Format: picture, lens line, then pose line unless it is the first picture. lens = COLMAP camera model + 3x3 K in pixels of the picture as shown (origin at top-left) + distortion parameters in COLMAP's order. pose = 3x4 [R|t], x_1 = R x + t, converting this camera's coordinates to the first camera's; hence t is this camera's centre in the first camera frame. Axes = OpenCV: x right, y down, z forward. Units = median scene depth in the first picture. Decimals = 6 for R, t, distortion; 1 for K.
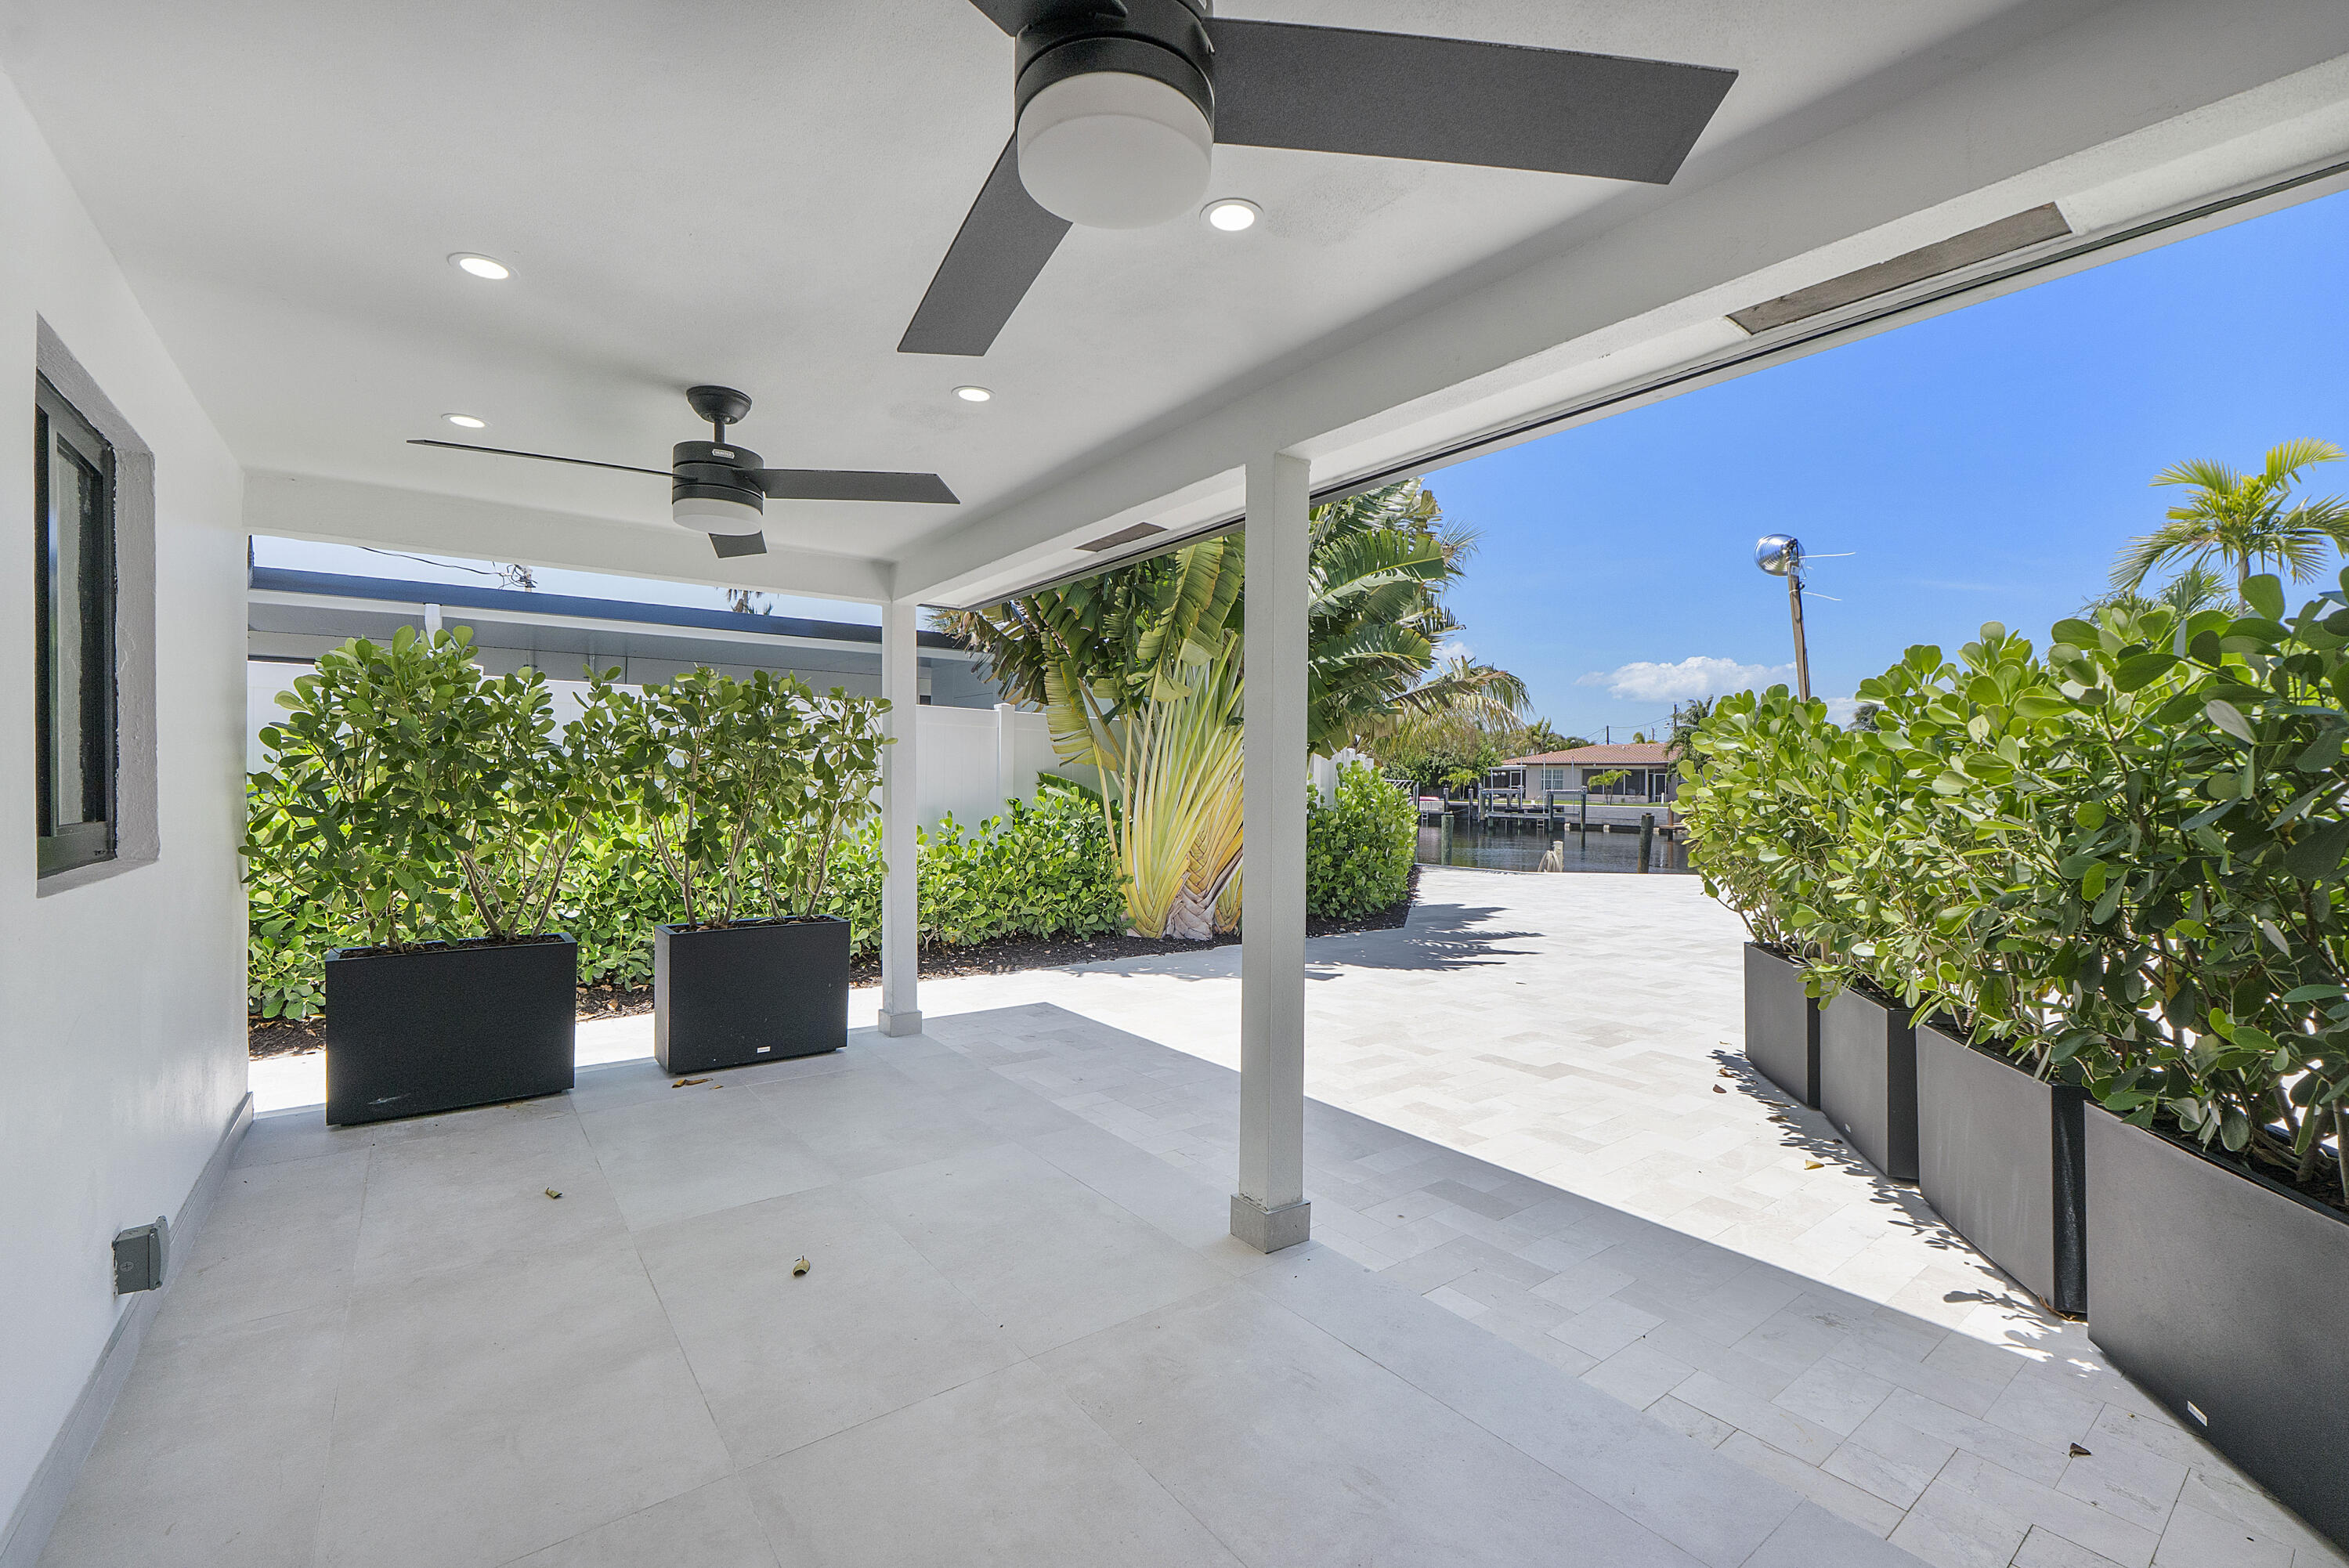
lens RADIAL K [[994.1, 0, 1180.4], [0, 994.1, 790.5], [0, 0, 1]] dist [-0.005995, 0.000339]
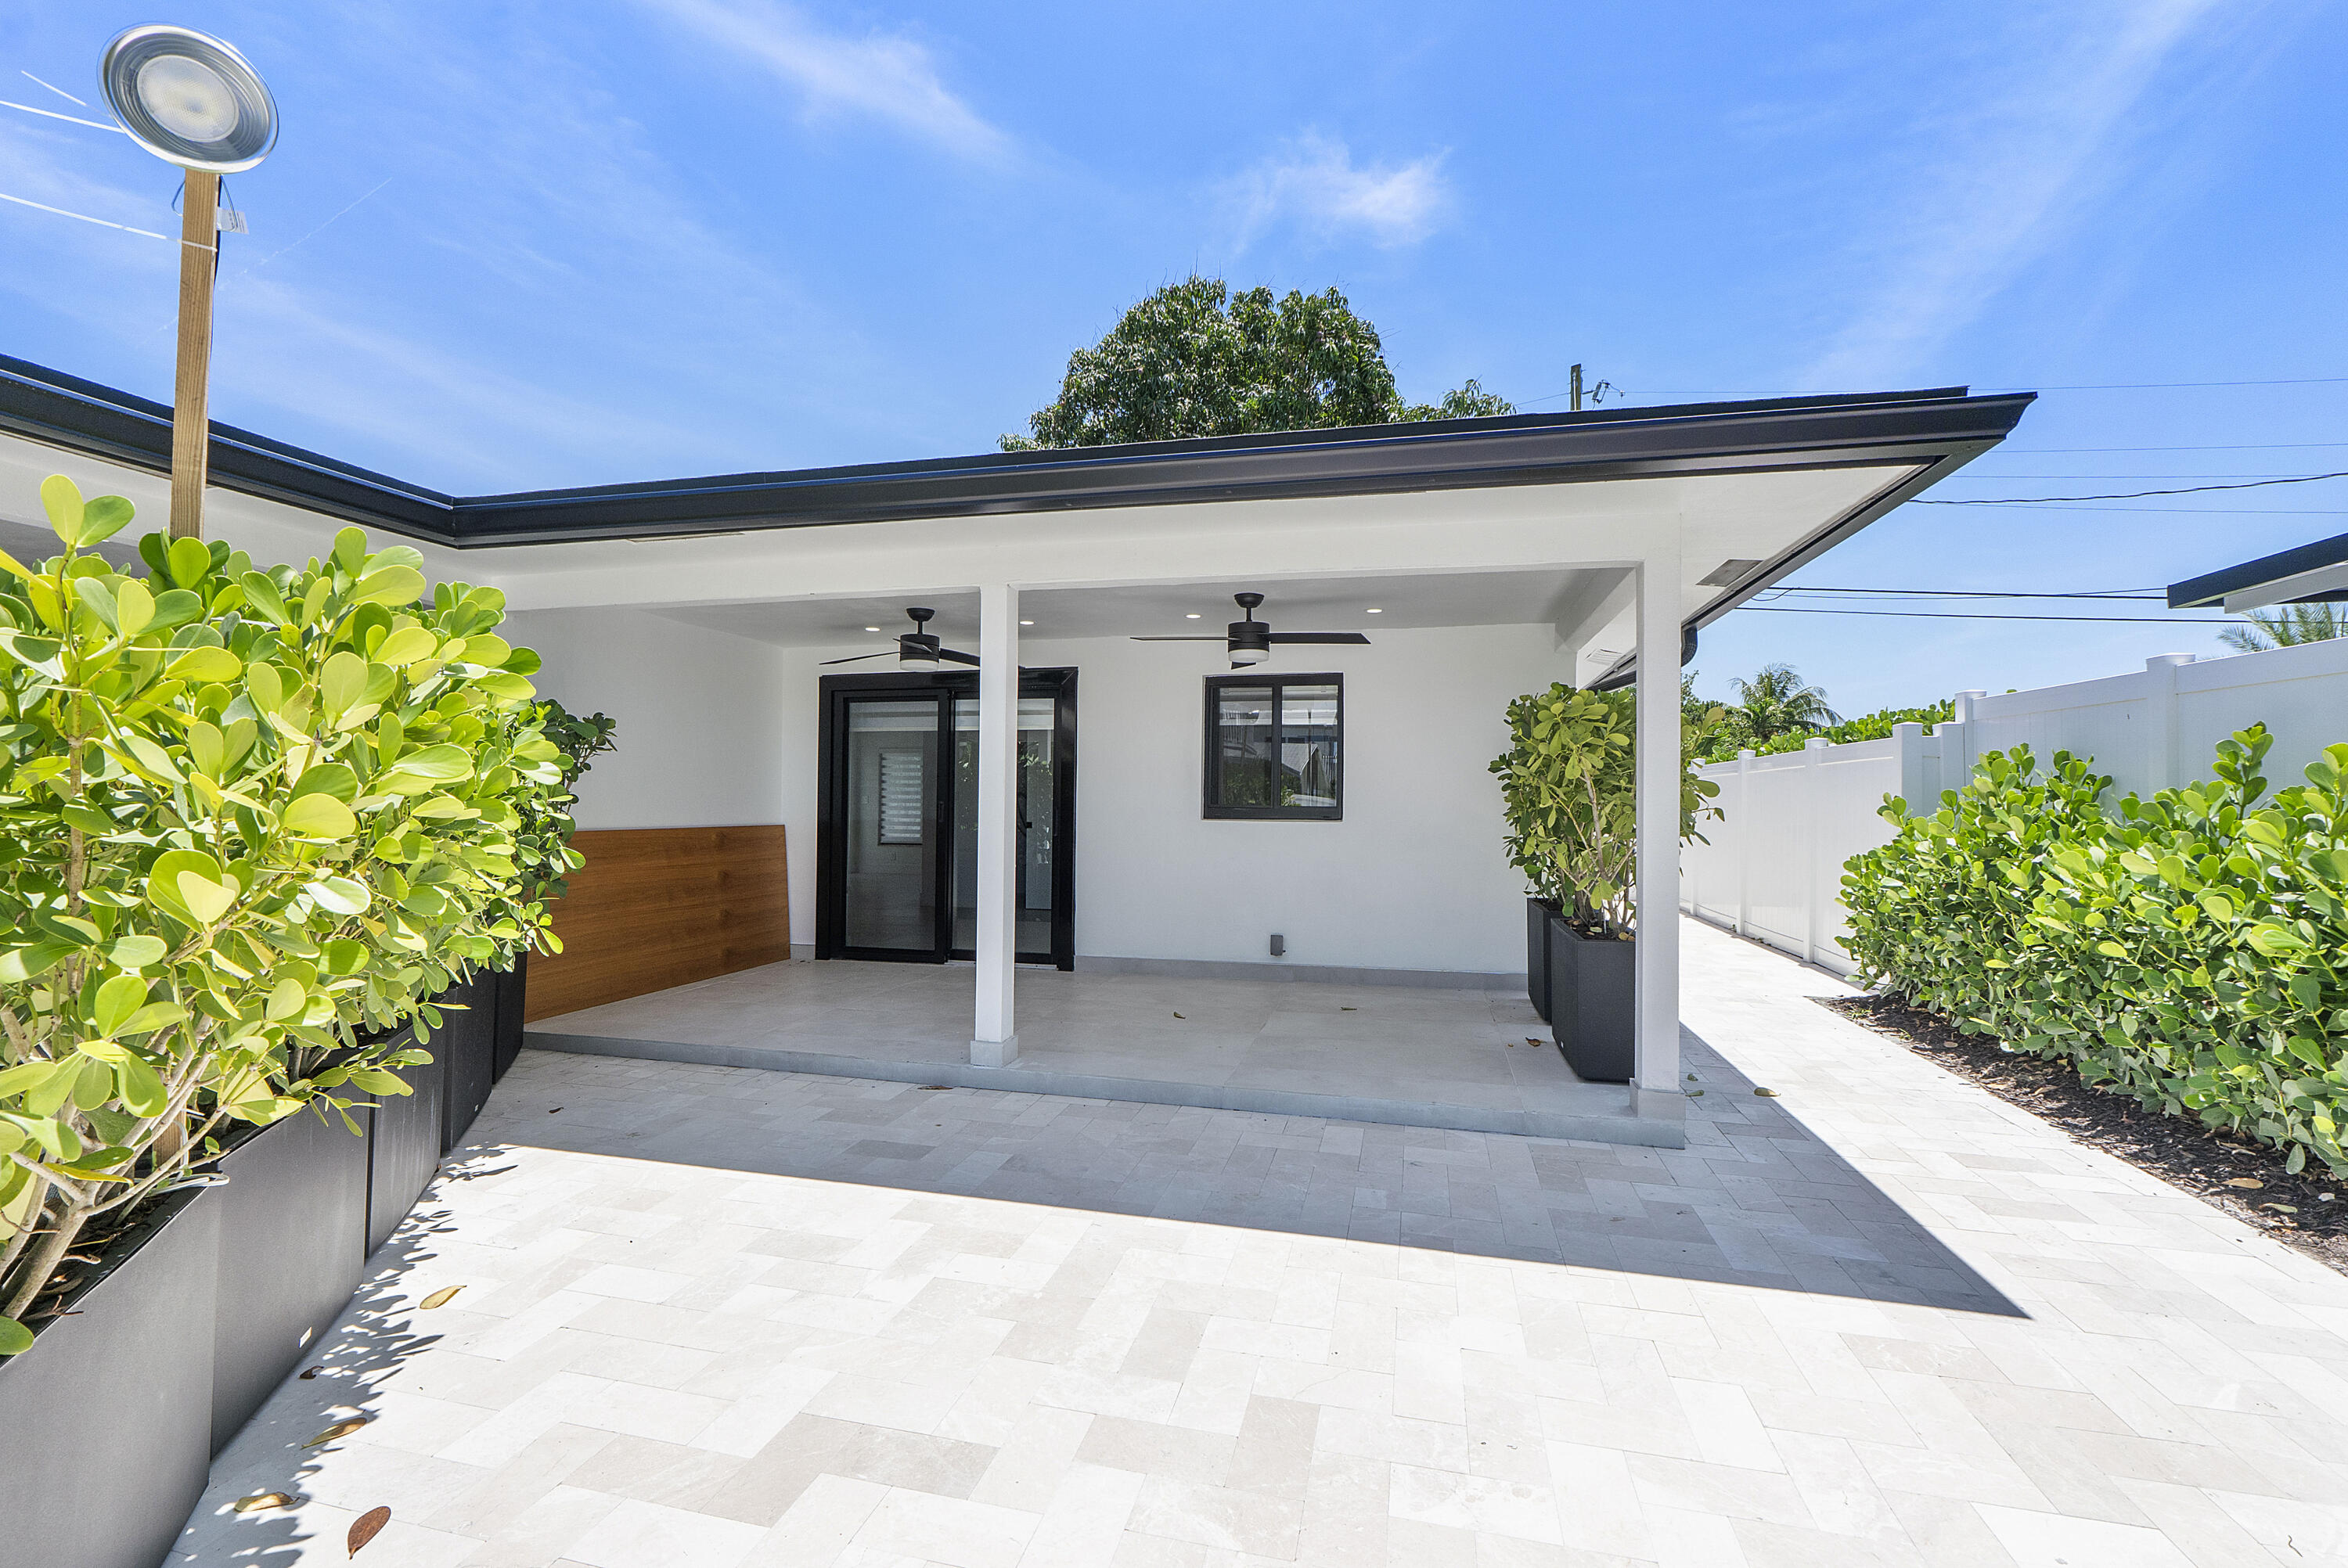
lens RADIAL K [[988.1, 0, 1181.9], [0, 988.1, 788.4], [0, 0, 1]] dist [-0.006750, 0.000953]
pose [[-0.771898, -0.022702, -0.635341, 0.646105], [-0.021513, 0.999723, -0.009586, 0.008445], [0.635383, 0.006269, -0.772172, 1.770667]]
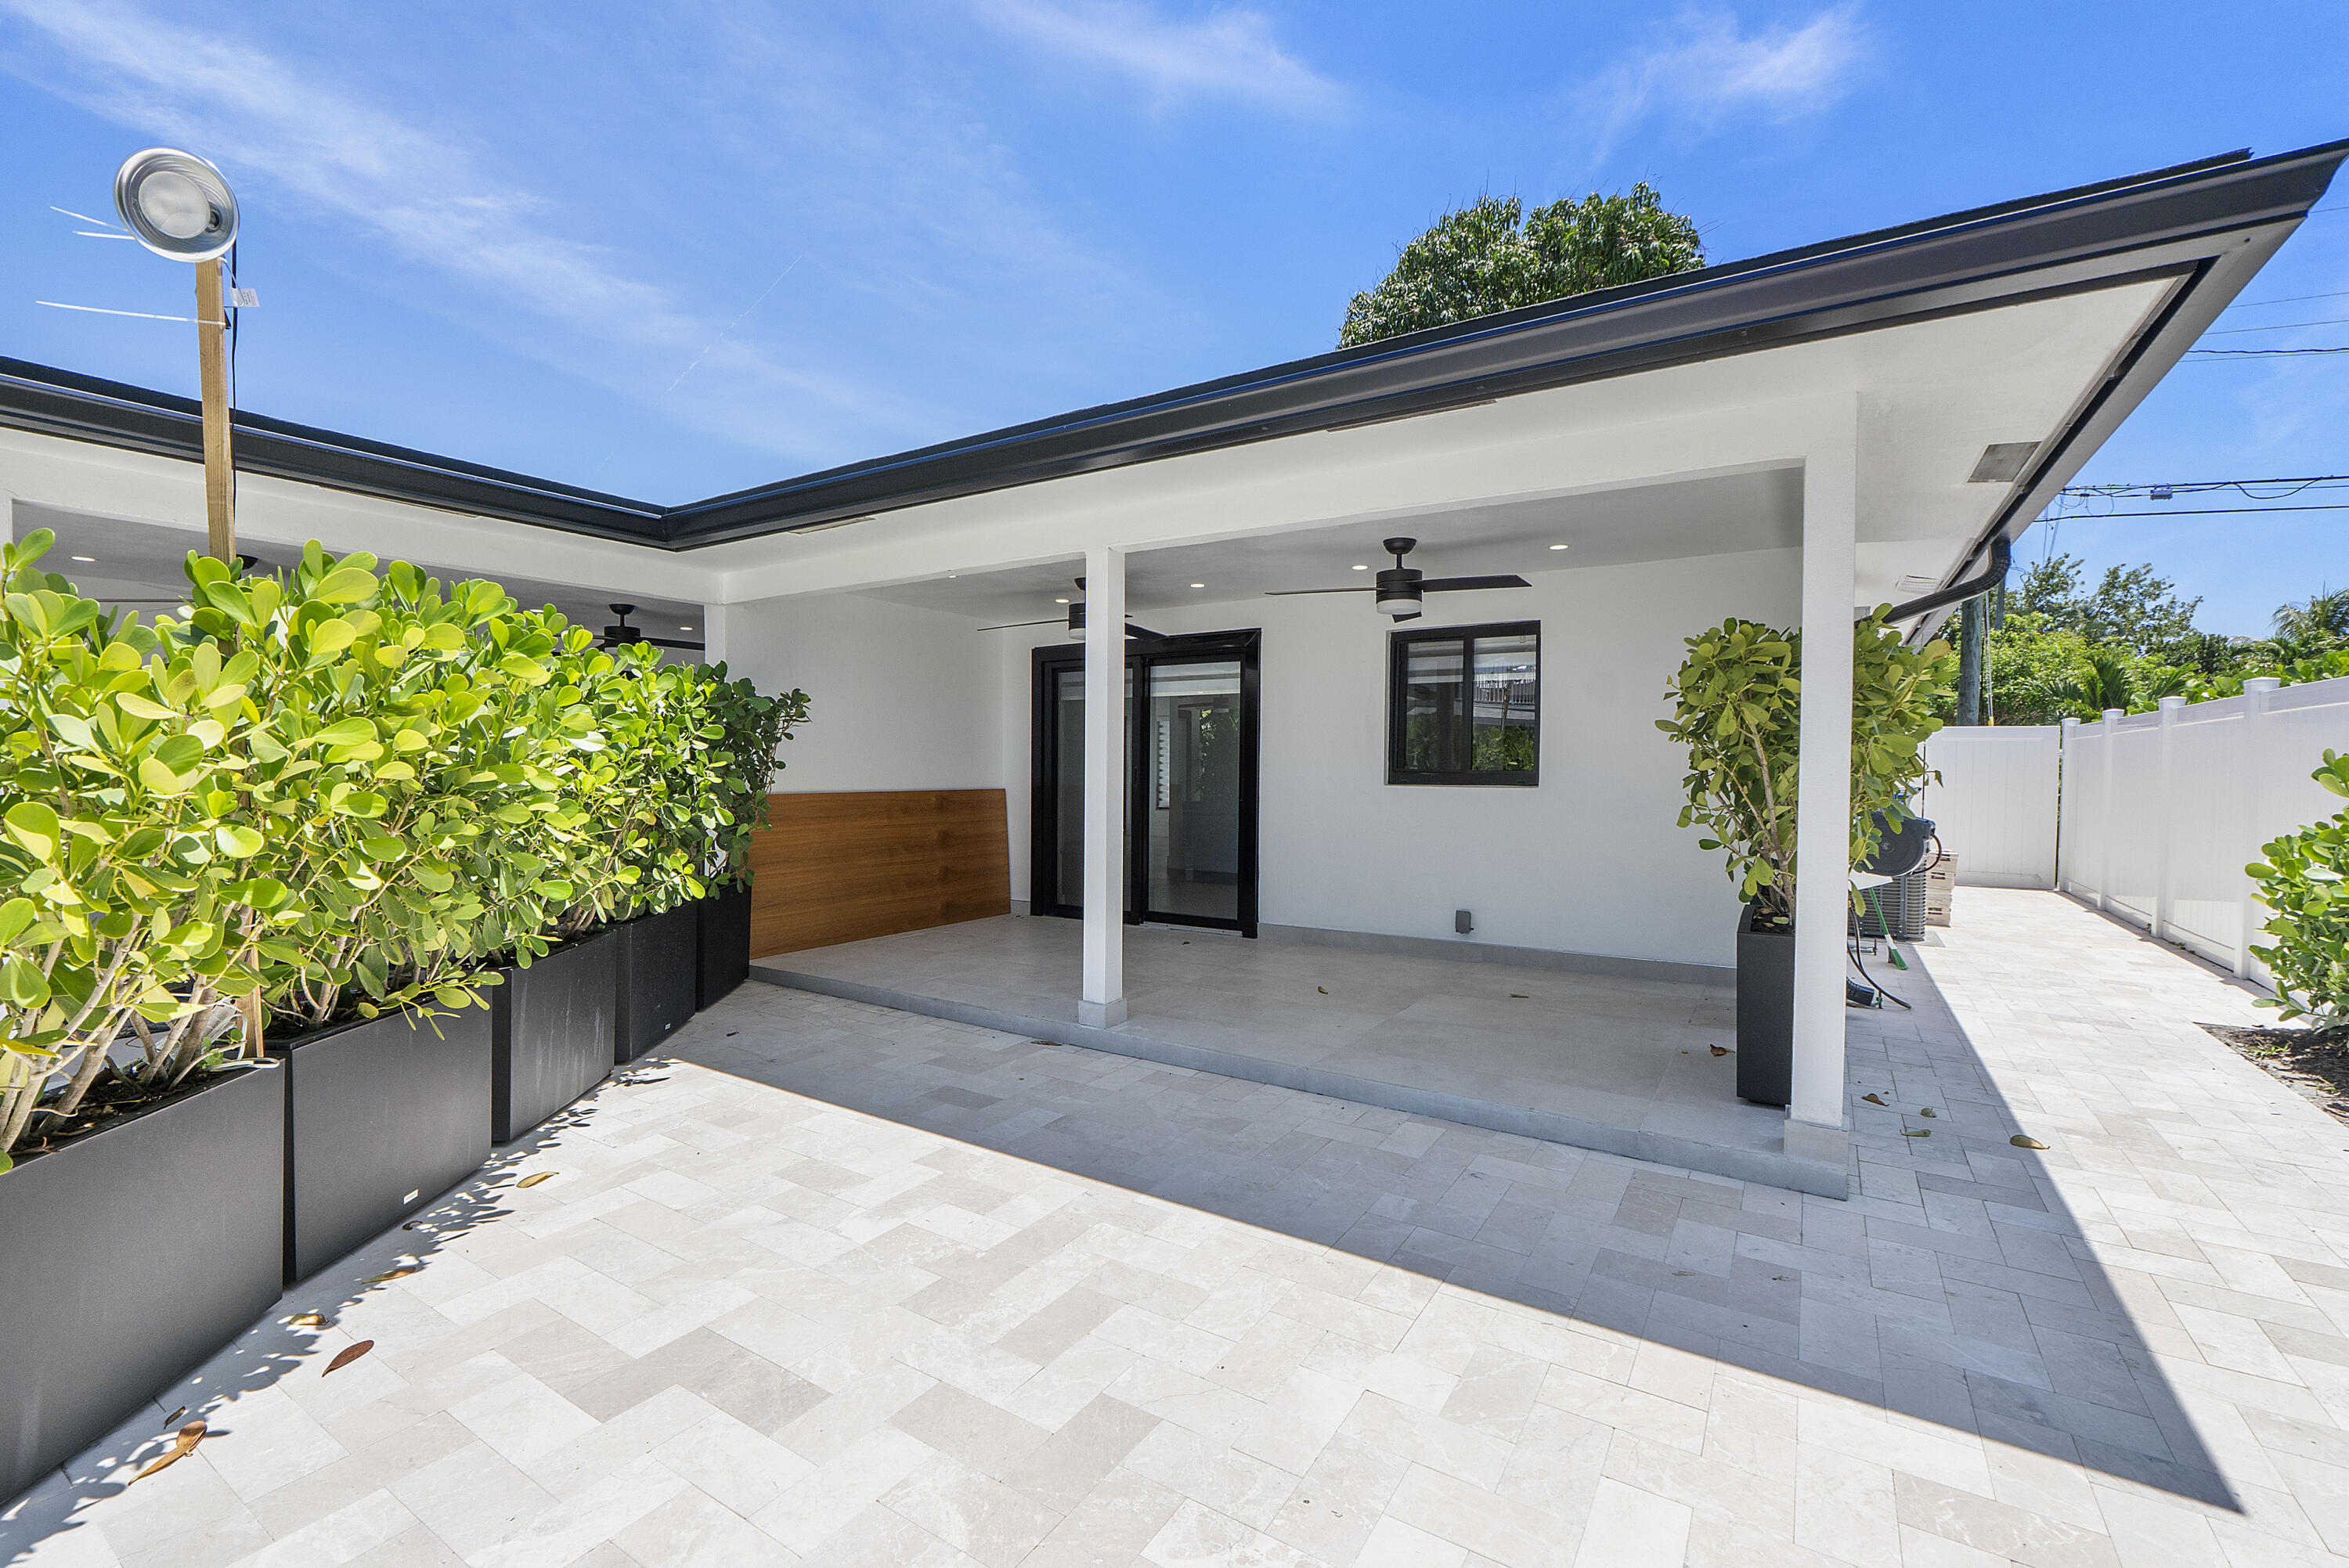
lens RADIAL K [[994.0, 0, 1186.6], [0, 994.0, 783.3], [0, 0, 1]] dist [-0.005995, 0.000339]
pose [[-0.935539, -0.005811, -0.353175, 0.394746], [-0.016027, 0.999533, 0.026009, 0.006208], [0.352859, 0.029992, -0.935196, 1.868916]]
